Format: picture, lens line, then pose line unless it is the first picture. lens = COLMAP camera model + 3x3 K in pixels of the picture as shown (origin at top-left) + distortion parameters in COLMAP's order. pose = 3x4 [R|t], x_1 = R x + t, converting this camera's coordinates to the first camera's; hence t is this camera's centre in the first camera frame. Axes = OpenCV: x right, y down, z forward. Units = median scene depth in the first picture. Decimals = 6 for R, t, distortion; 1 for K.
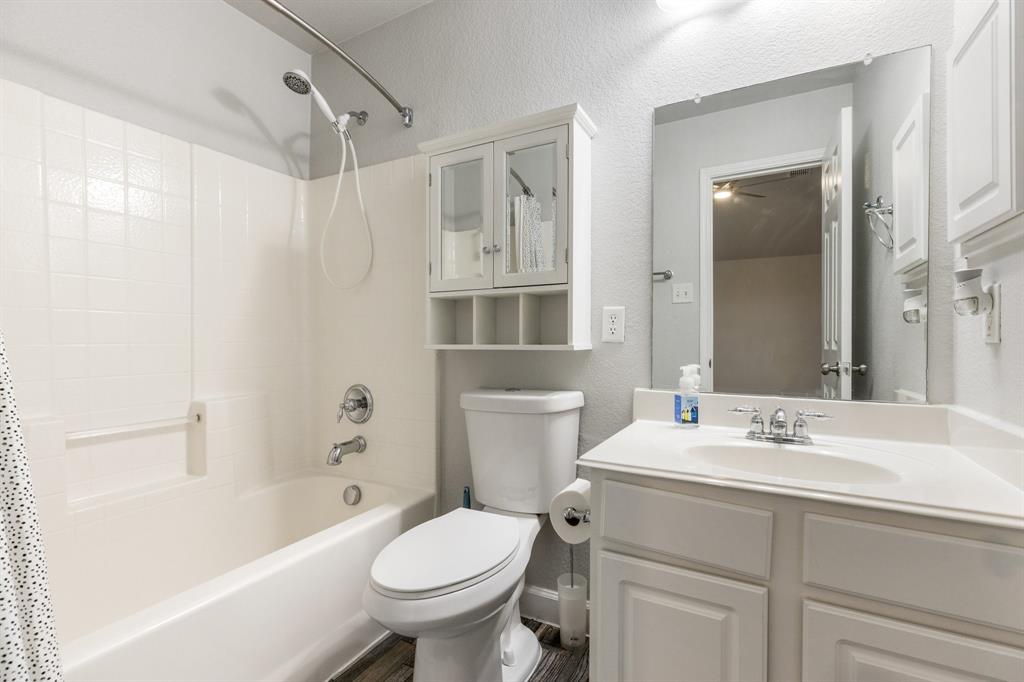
lens RADIAL K [[463.5, 0, 509.8], [0, 463.5, 342.6], [0, 0, 1]] dist [0.013810, -0.004264]
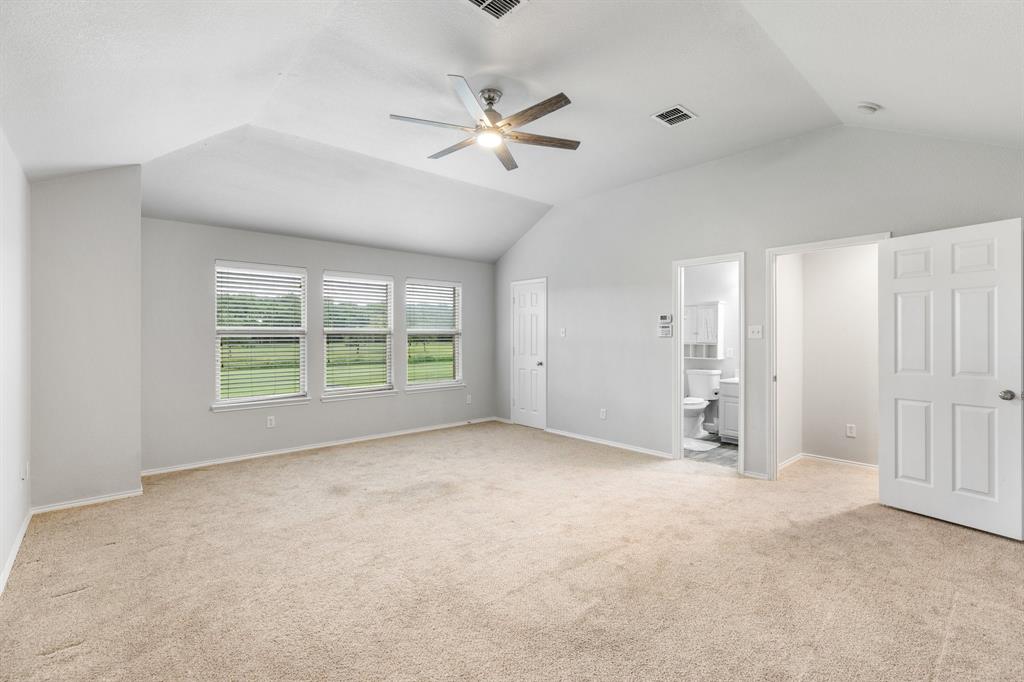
lens RADIAL K [[463.5, 0, 507.7], [0, 463.5, 340.9], [0, 0, 1]] dist [0.013810, -0.004264]
pose [[0.949950, -0.002481, -0.312394, -0.316687], [0.006379, 0.999914, 0.011456, -0.189459], [0.312338, -0.012875, 0.949884, -3.187615]]
